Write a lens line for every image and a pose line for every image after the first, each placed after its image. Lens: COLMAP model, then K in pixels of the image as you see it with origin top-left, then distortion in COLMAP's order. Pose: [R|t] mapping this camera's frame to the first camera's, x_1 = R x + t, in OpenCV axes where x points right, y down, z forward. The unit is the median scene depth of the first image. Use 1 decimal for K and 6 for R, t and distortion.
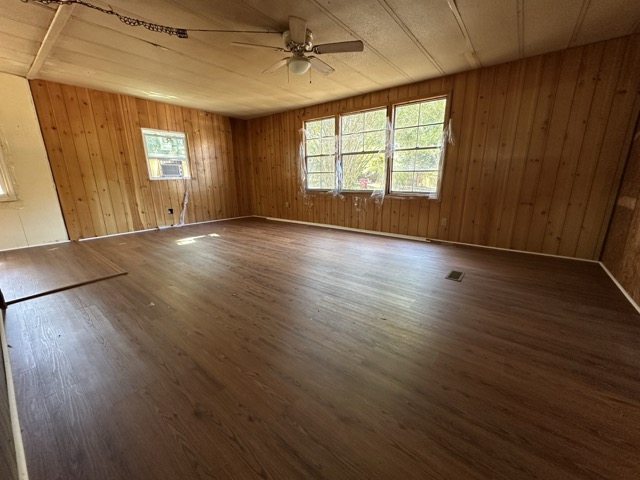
lens RADIAL K [[256.9, 0, 325.5], [0, 256.9, 239.5], [0, 0, 1]] dist [0.000926, -0.000067]
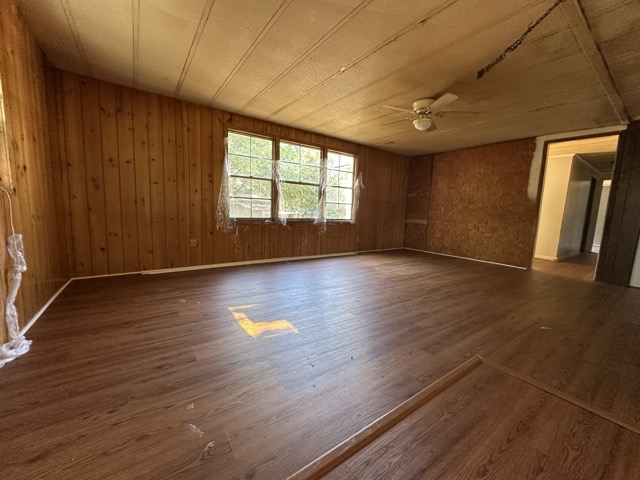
lens RADIAL K [[256.9, 0, 325.7], [0, 256.9, 239.5], [0, 0, 1]] dist [0.000926, -0.000067]
pose [[0.286222, -0.102253, 0.952692, -0.824733], [0.182267, 0.981945, 0.050633, -0.143701], [-0.940668, 0.159151, 0.299692, 0.613700]]
